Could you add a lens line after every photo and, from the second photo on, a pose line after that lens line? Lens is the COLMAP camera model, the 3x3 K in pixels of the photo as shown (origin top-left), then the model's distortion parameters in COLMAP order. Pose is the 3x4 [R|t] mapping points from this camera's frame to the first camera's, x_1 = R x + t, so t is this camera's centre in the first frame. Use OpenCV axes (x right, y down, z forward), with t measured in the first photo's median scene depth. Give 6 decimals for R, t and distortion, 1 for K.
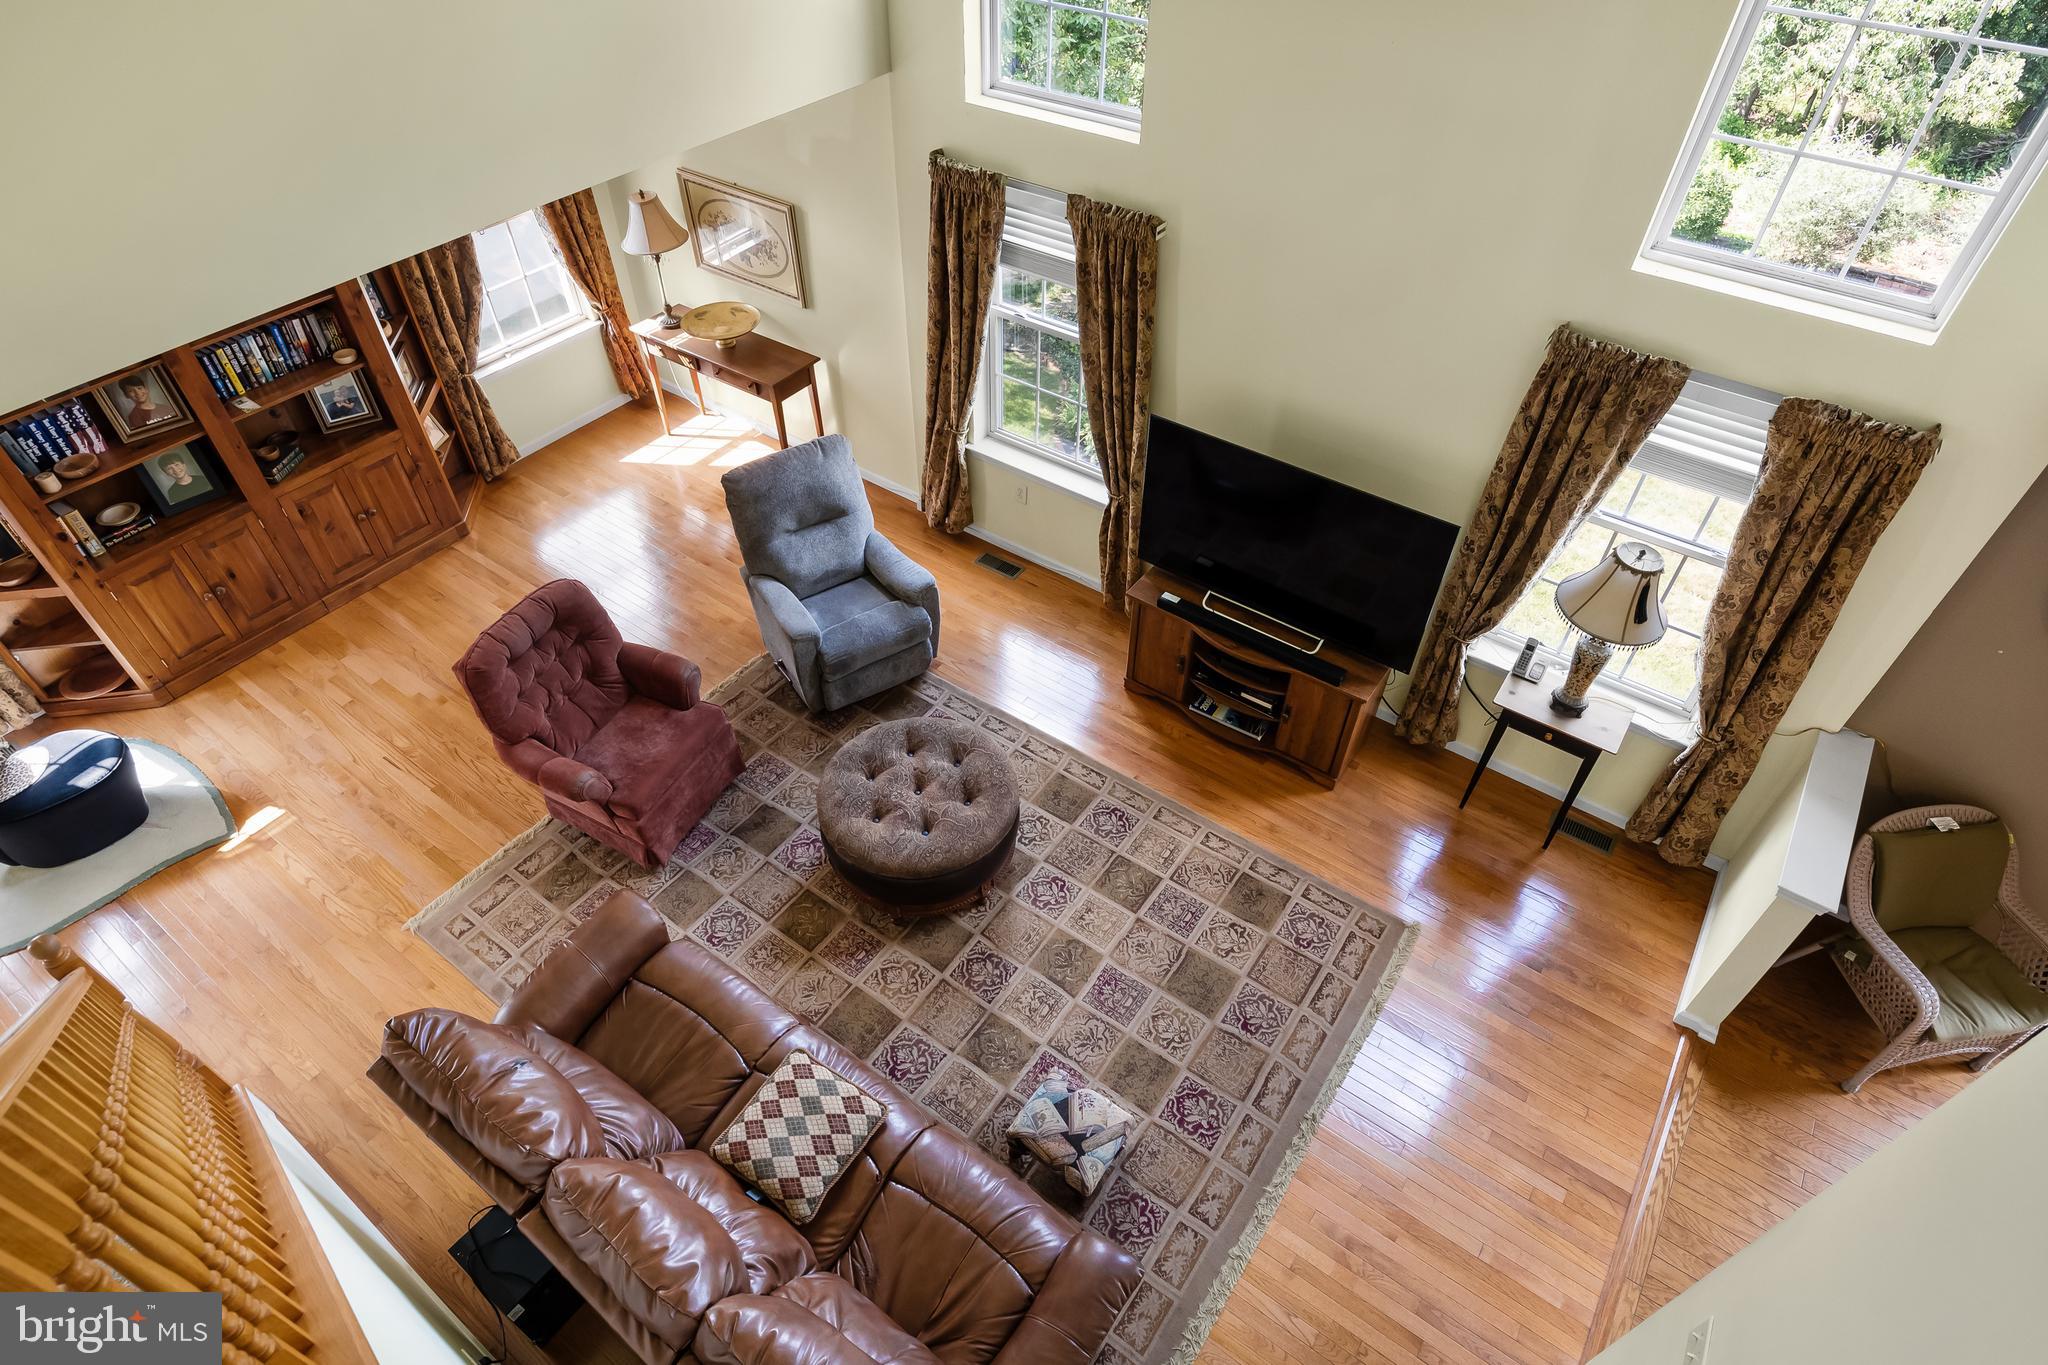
lens RADIAL K [[1097.4, 0, 1056.3], [0, 1097.4, 717.1], [0, 0, 1]] dist [-0.003619, -0.000716]
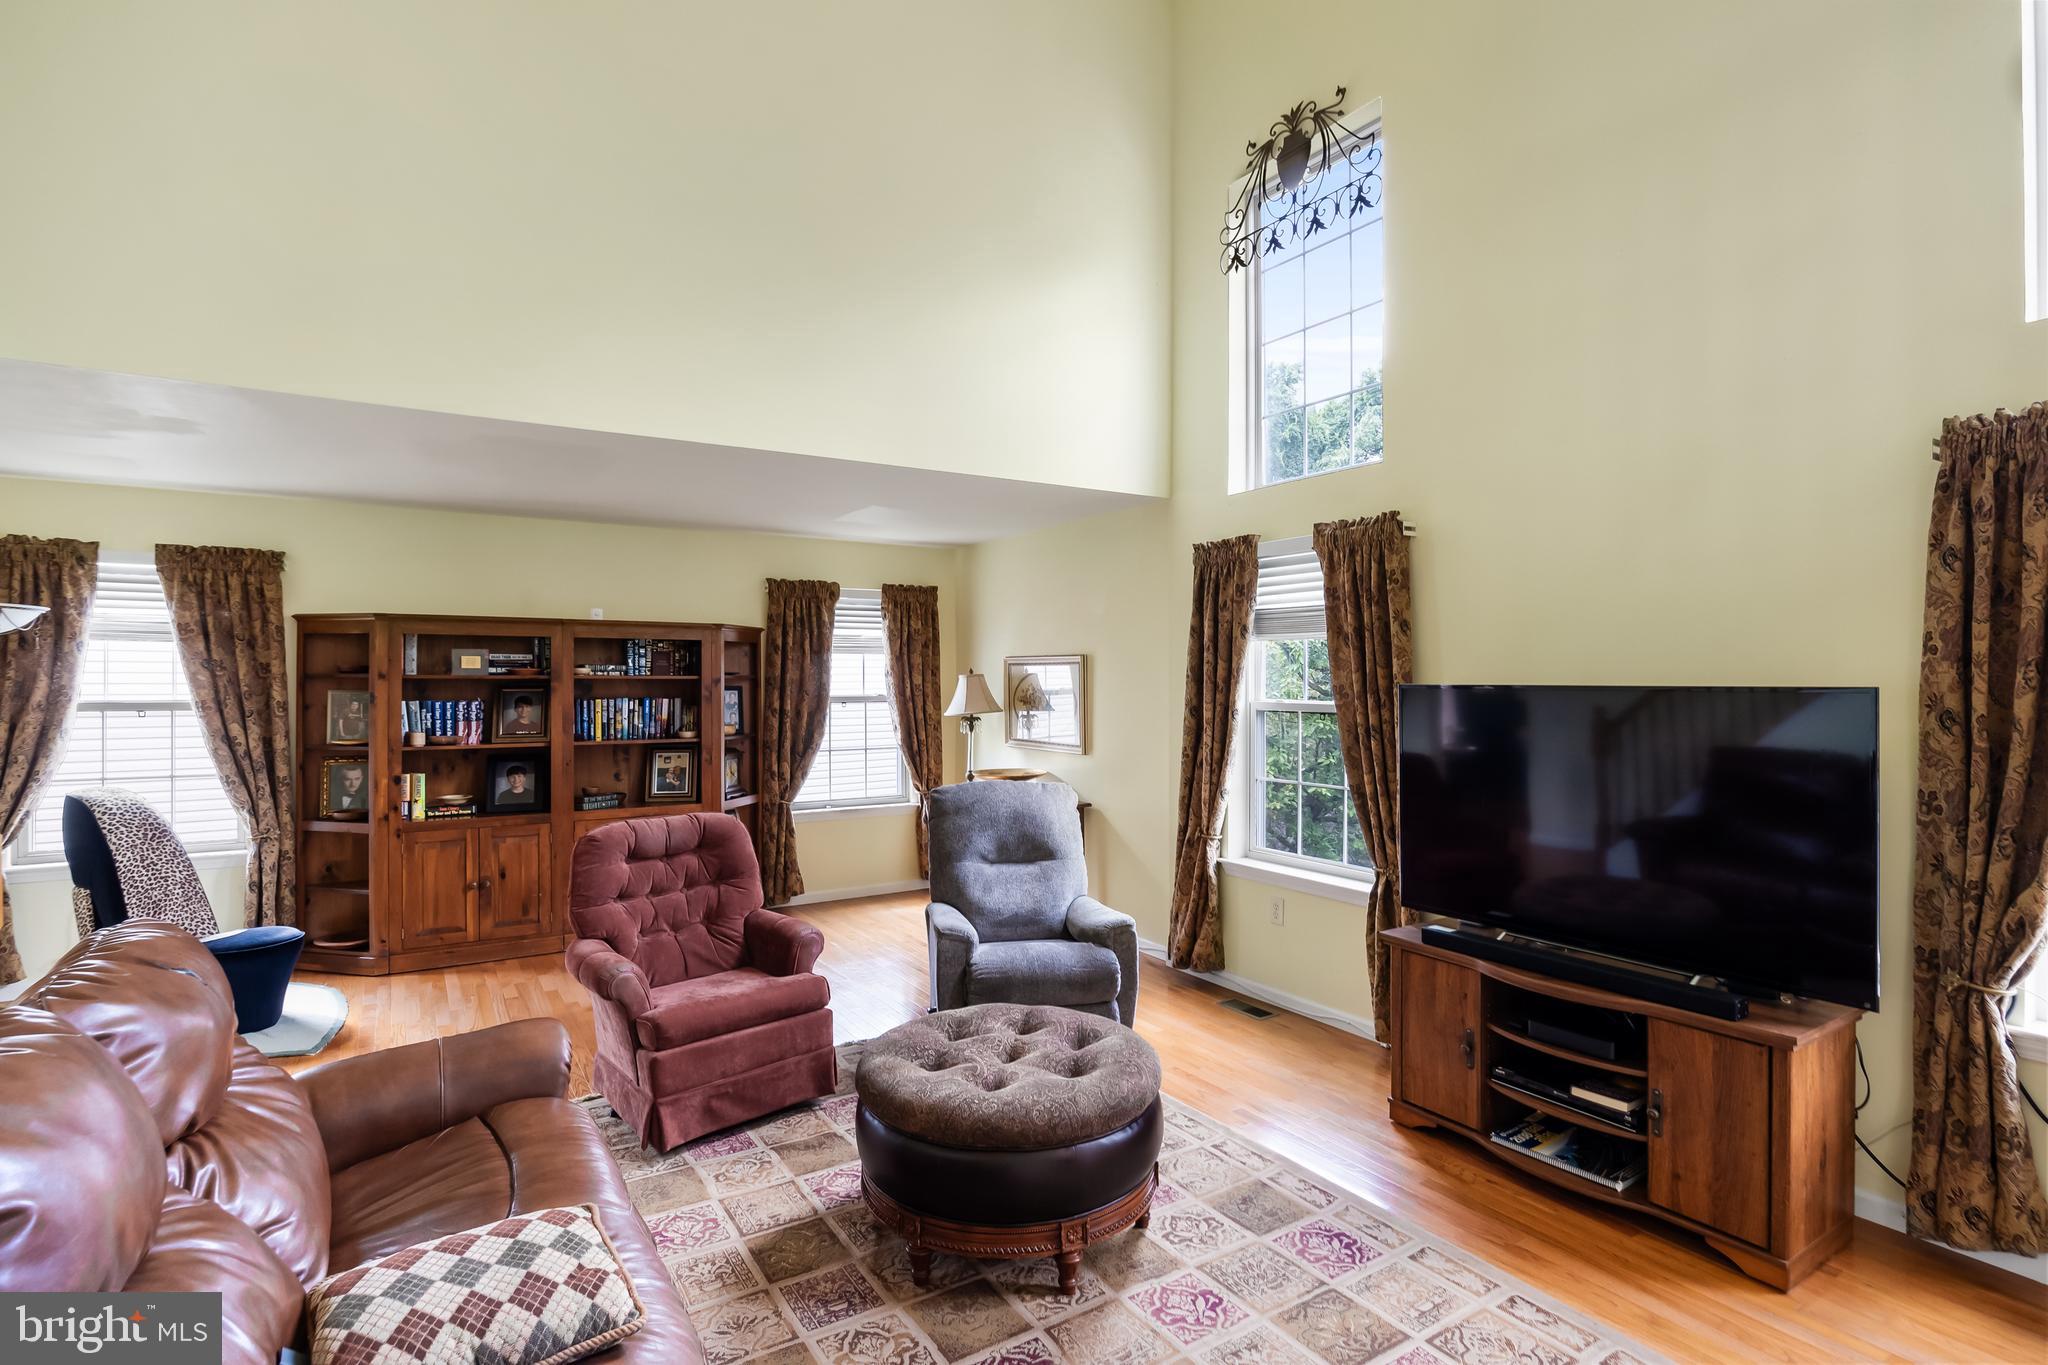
lens RADIAL K [[1029.0, 0, 1028.0], [0, 1029.0, 675.6], [0, 0, 1]] dist [-0.014425, 0.001947]
pose [[0.921362, -0.025629, -0.387861, 0.117275], [-0.261514, 0.697363, -0.667305, 0.280114], [0.287582, 0.716260, 0.635821, 0.388758]]
